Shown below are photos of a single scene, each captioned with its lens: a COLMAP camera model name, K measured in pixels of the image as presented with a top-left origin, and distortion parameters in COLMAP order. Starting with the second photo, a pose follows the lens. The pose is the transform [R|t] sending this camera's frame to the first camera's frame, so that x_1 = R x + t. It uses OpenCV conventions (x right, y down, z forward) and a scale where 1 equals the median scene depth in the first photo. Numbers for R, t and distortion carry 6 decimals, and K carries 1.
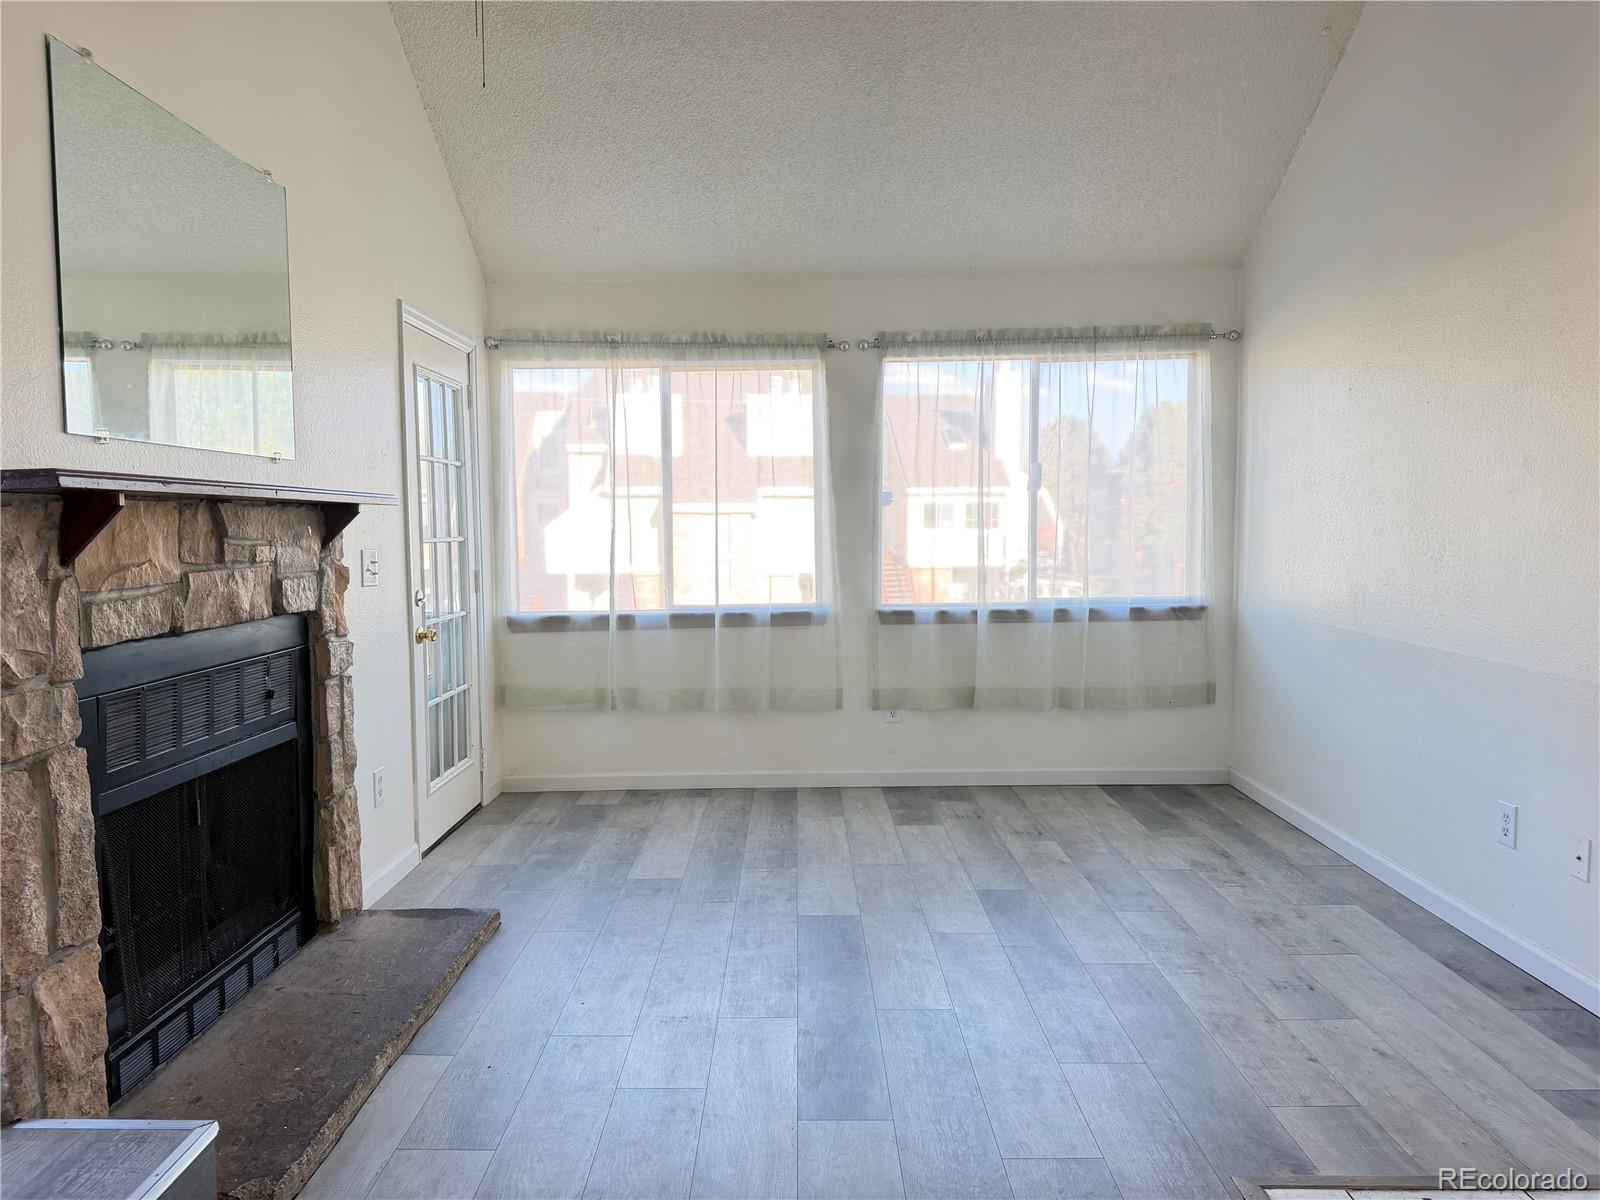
lens RADIAL K [[1136.6, 0, 796.4], [0, 1136.6, 600.0], [0, 0, 1]] dist [0.063389, -0.075434]
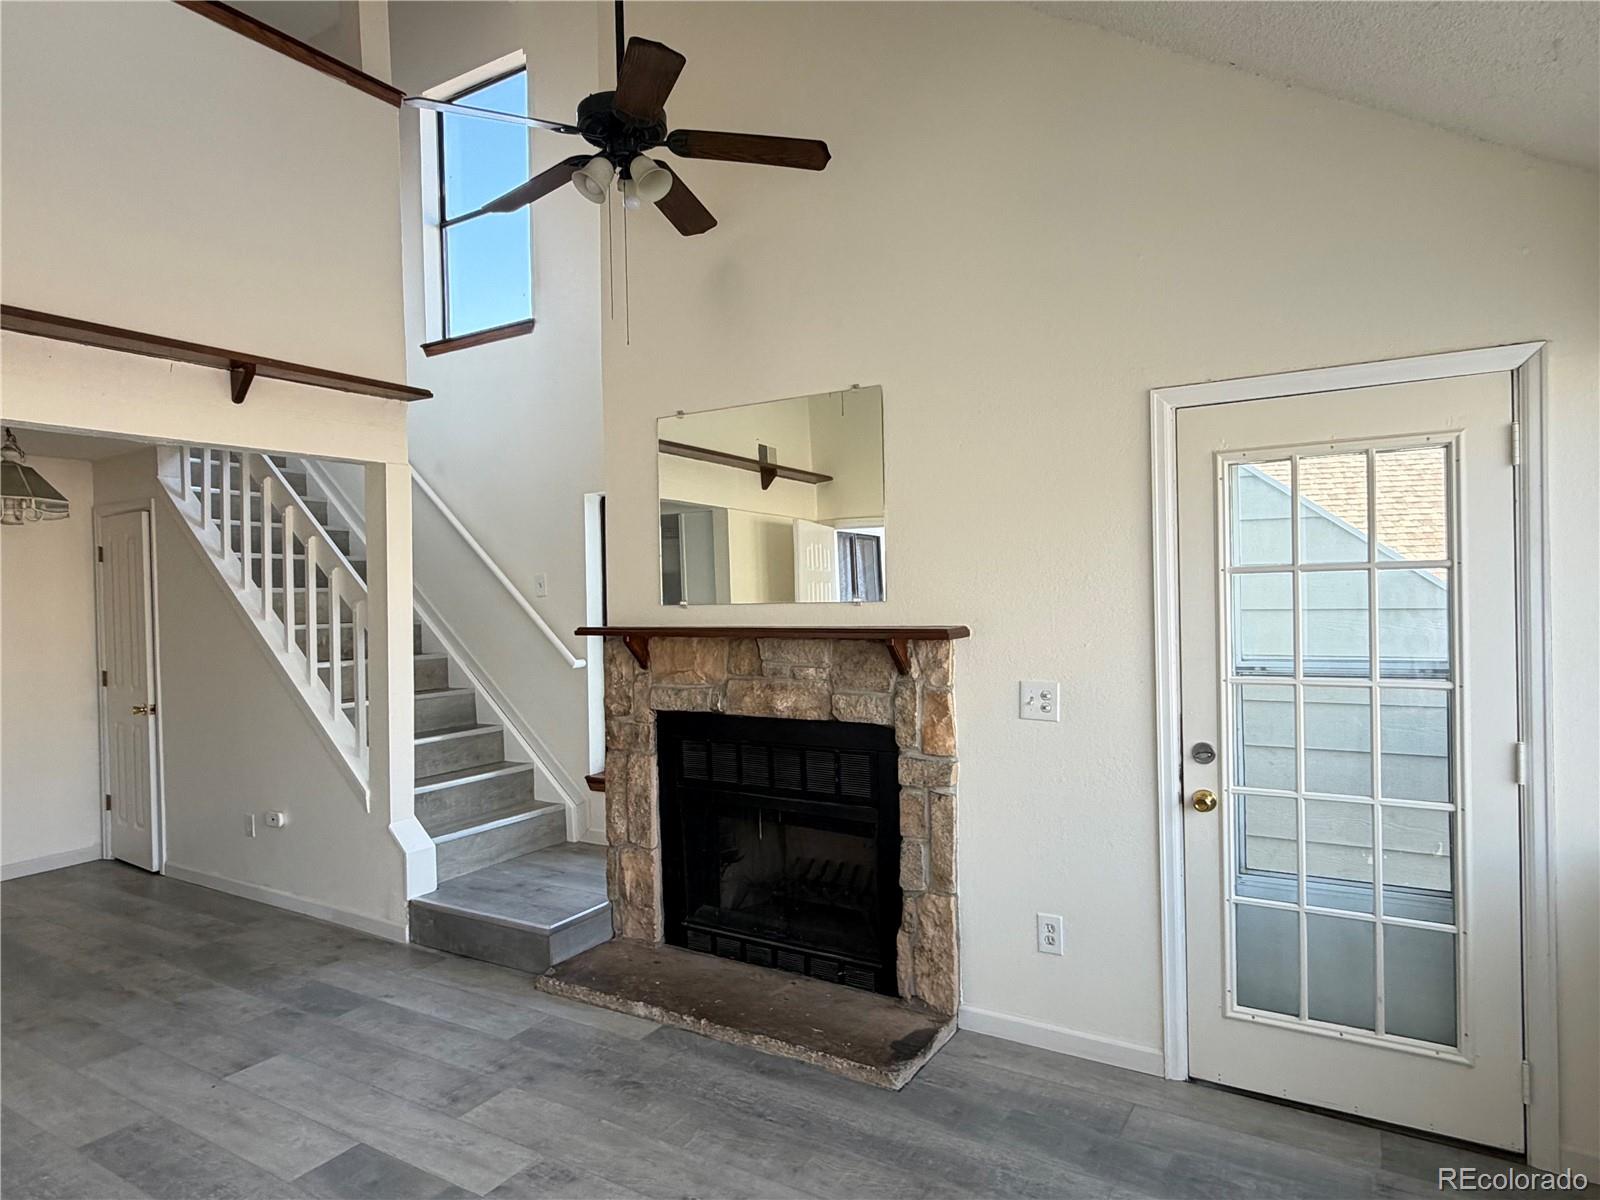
lens RADIAL K [[940.6, 0, 799.3], [0, 940.6, 603.6], [0, 0, 1]] dist [-0.001796, 0.000995]
pose [[-0.517375, 0.025374, -0.855383, 0.471835], [-0.035847, 0.998040, 0.051288, -0.167253], [0.855008, 0.057198, -0.515451, 1.435571]]
